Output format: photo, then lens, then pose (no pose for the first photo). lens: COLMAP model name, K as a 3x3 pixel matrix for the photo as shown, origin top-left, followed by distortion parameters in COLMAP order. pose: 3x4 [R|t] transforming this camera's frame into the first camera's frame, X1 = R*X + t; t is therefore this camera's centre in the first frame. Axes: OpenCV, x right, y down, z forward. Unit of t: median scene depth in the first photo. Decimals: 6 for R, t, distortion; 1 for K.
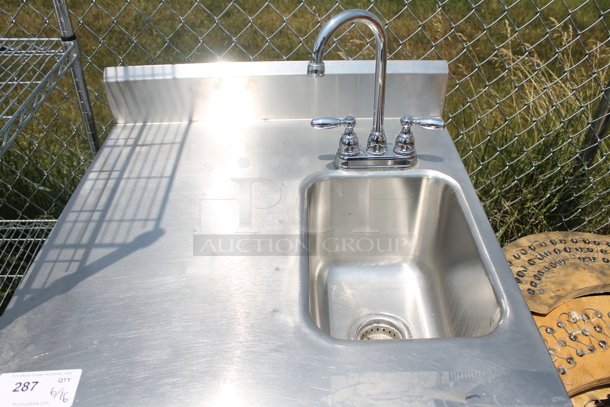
lens RADIAL K [[508.8, 0, 305.0], [0, 508.8, 203.5], [0, 0, 1]] dist [-0.179126, 0.152721]
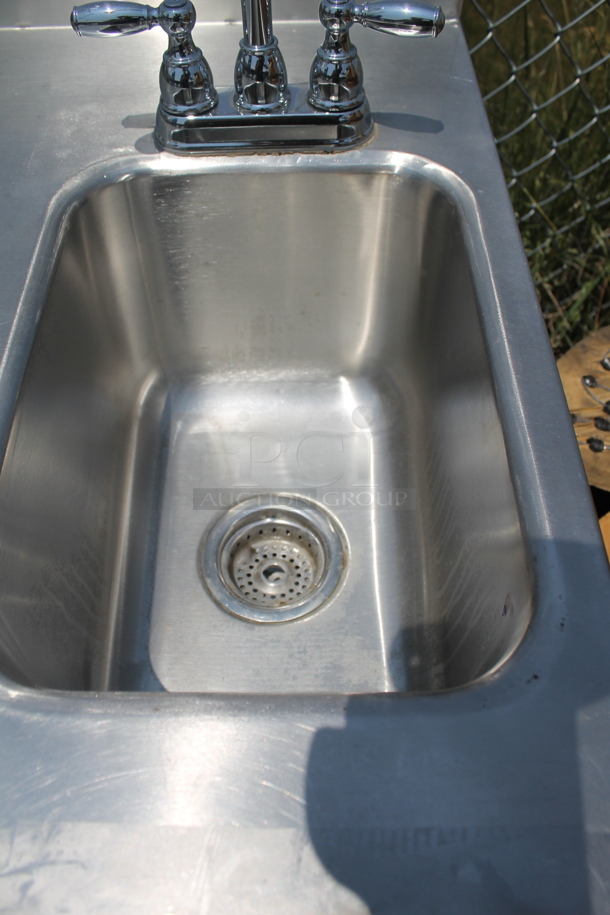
lens RADIAL K [[763.1, 0, 286.6], [0, 763.1, 467.5], [0, 0, 1]] dist [-0.179126, 0.152721]
pose [[0.999964, 0.004231, -0.007394, 0.166533], [-0.001612, 0.946236, 0.323474, -0.022271], [0.008365, -0.323451, 0.946208, 0.389721]]
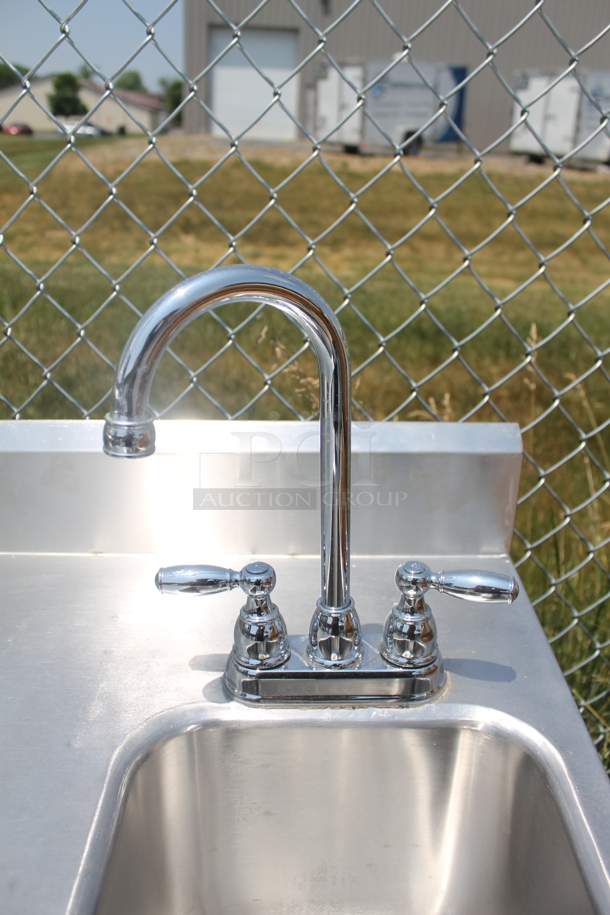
lens RADIAL K [[763.1, 0, 286.6], [0, 763.1, 467.5], [0, 0, 1]] dist [-0.179126, 0.152721]
pose [[0.999433, 0.019254, -0.027617, 0.118968], [-0.025136, 0.972482, -0.231618, -0.108212], [0.022398, 0.232181, 0.972415, 0.423431]]
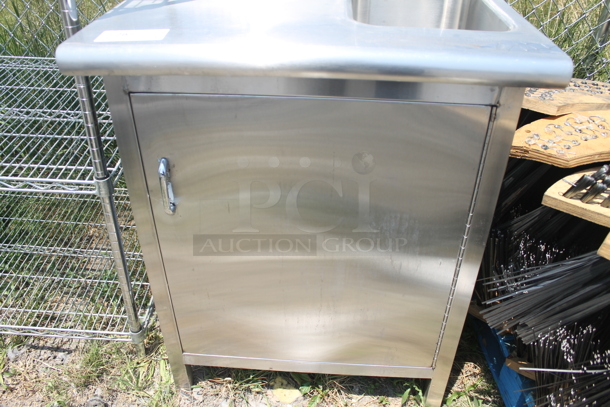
lens RADIAL K [[508.8, 0, 305.0], [0, 508.8, 203.5], [0, 0, 1]] dist [-0.179126, 0.152721]
pose [[0.997144, 0.060610, -0.045069, -0.017673], [-0.061786, 0.997772, -0.025165, 0.501778], [0.043443, 0.027878, 0.998667, -0.148531]]
